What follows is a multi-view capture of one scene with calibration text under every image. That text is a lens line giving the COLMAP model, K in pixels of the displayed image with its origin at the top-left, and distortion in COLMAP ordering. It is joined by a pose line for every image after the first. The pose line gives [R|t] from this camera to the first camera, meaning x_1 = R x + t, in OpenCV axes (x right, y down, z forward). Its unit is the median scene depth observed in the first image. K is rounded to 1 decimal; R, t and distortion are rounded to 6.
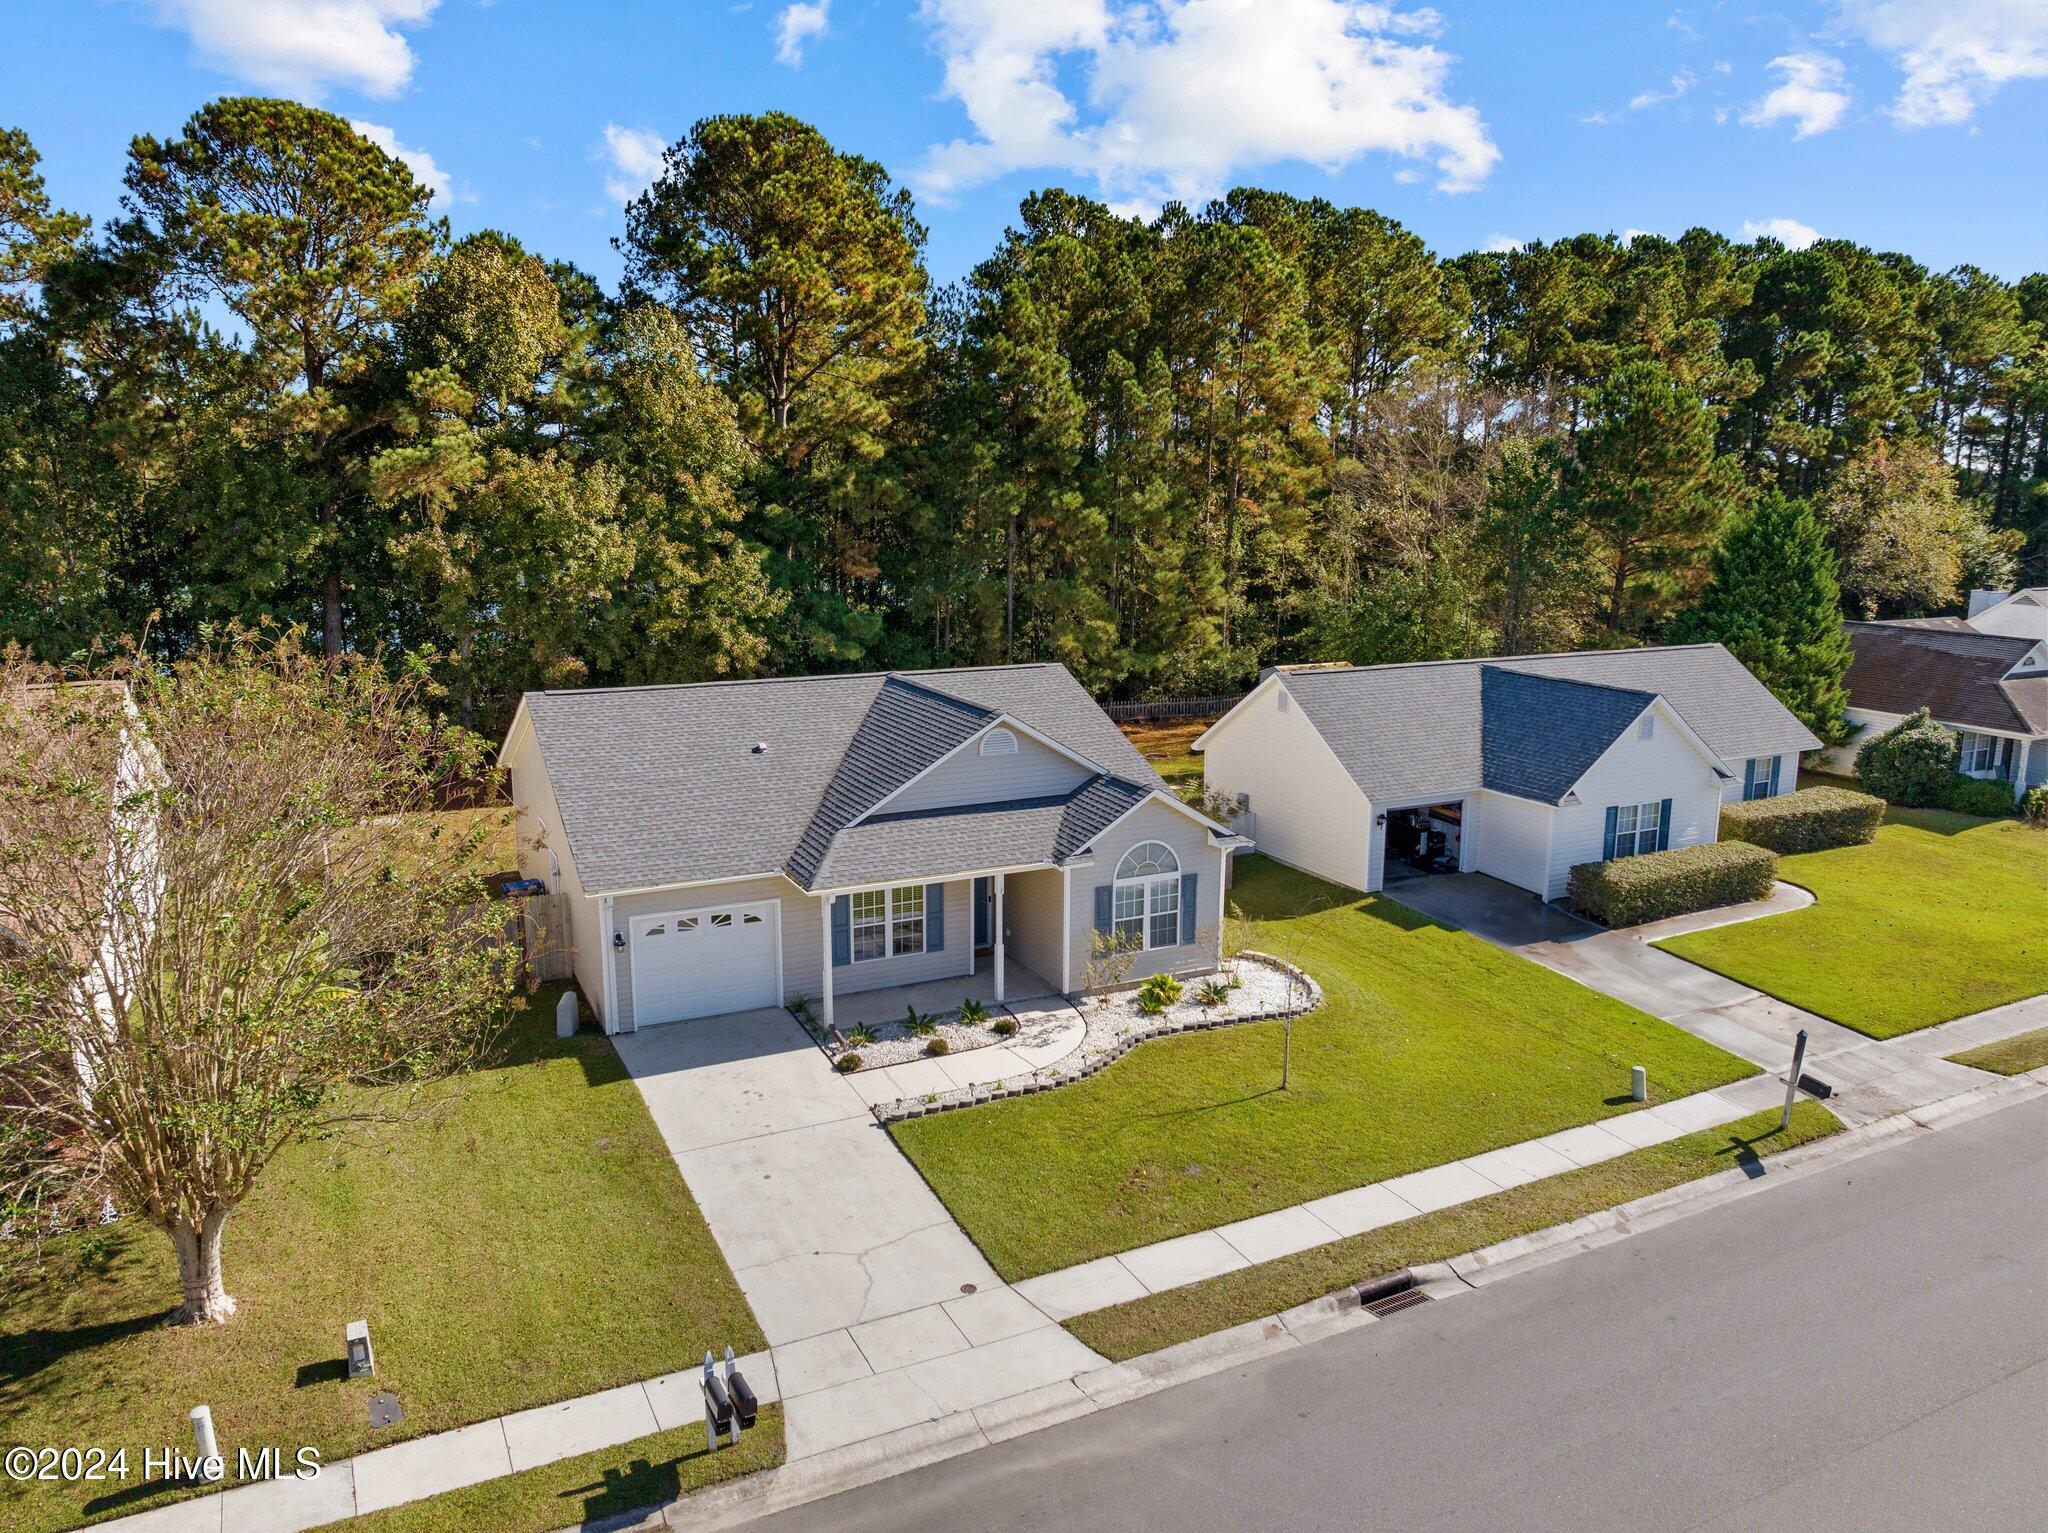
lens RADIAL K [[1447.4, 0, 1024.0], [0, 1447.4, 766.5], [0, 0, 1]] dist [-0.018771, -0.034129]
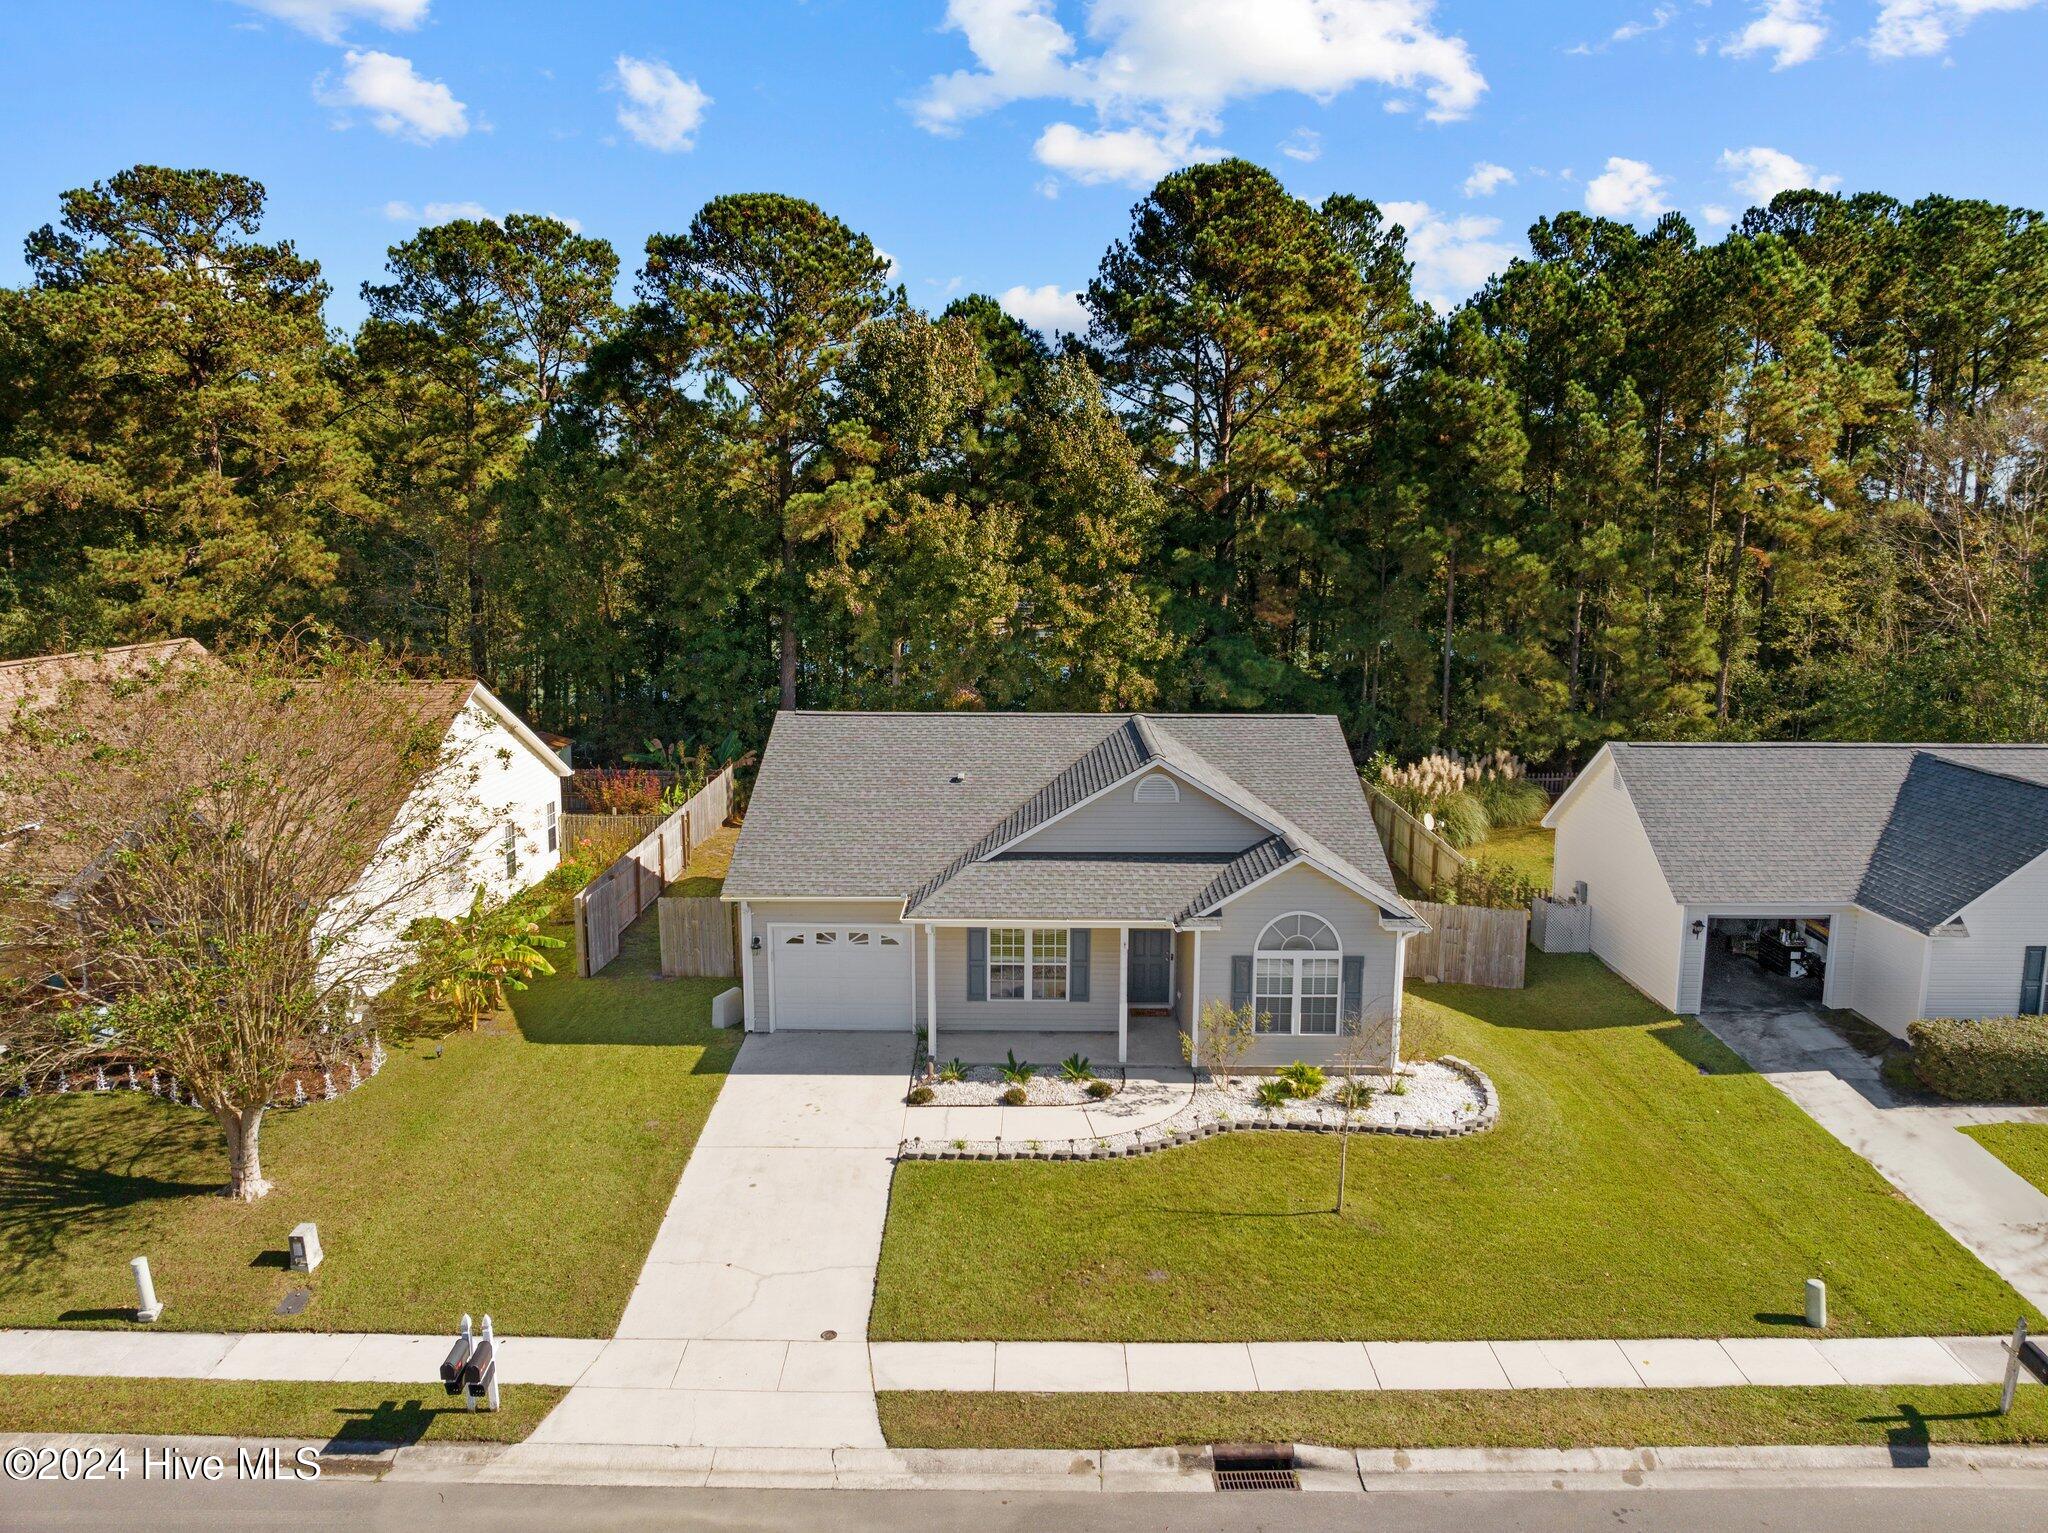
lens RADIAL K [[1445.4, 0, 1024.0], [0, 1445.4, 766.5], [0, 0, 1]] dist [-0.037782, 0.000824]
pose [[0.890378, 0.071324, -0.449599, 0.330827], [-0.088612, 0.995913, -0.017496, -0.007339], [0.446514, 0.055418, 0.893059, 0.124625]]
